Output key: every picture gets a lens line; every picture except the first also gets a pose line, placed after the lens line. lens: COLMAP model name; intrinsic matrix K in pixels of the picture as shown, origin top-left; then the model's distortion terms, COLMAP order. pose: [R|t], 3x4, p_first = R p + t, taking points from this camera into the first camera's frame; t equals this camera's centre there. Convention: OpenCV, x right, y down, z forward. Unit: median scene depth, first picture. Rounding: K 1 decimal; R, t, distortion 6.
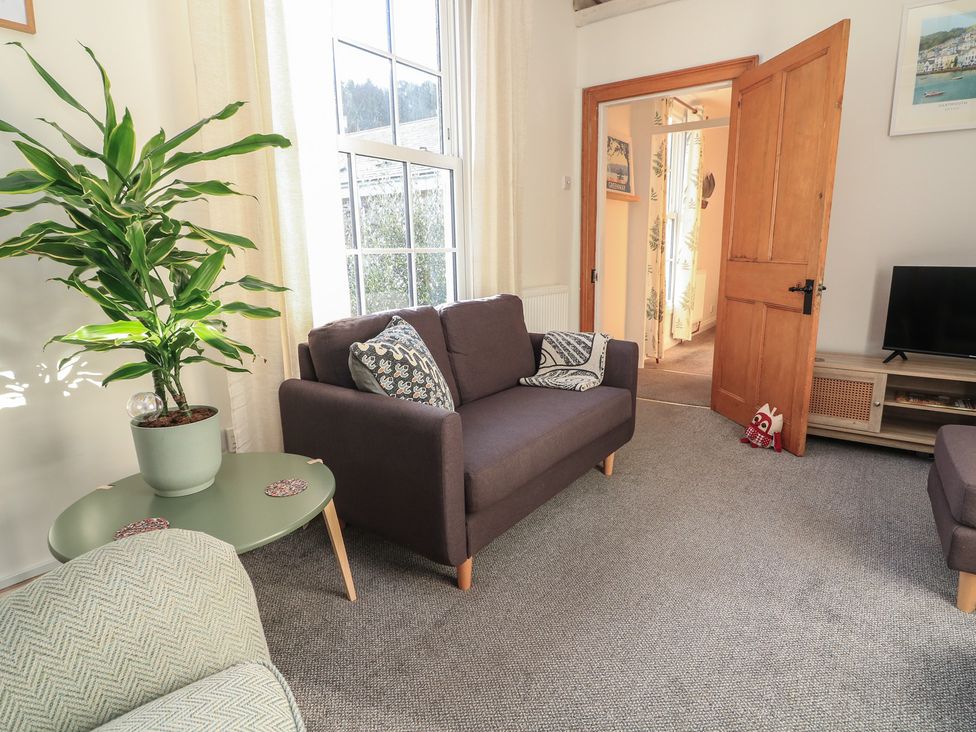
lens RADIAL K [[534.2, 0, 493.9], [0, 534.2, 362.7], [0, 0, 1]] dist [0.001701, -0.015211]
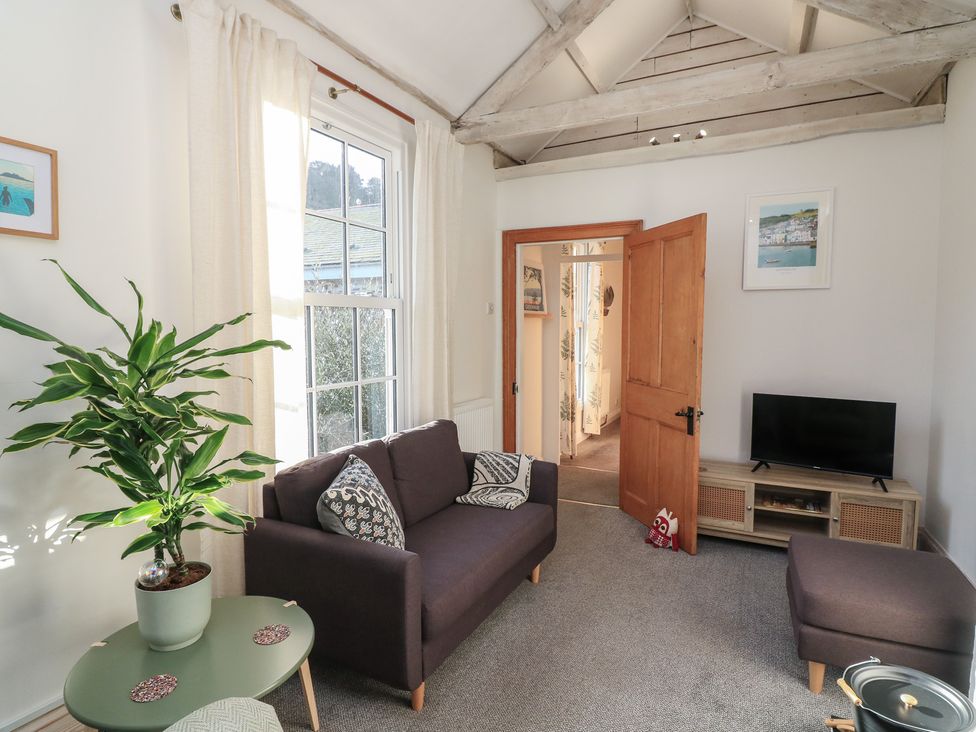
lens RADIAL K [[534.2, 0, 493.9], [0, 534.2, 362.7], [0, 0, 1]] dist [0.001701, -0.015211]
pose [[0.987373, 0.005995, 0.158301, -0.052065], [0.015998, 0.990401, -0.137292, -0.094918], [-0.157604, 0.138091, 0.977799, -0.148971]]
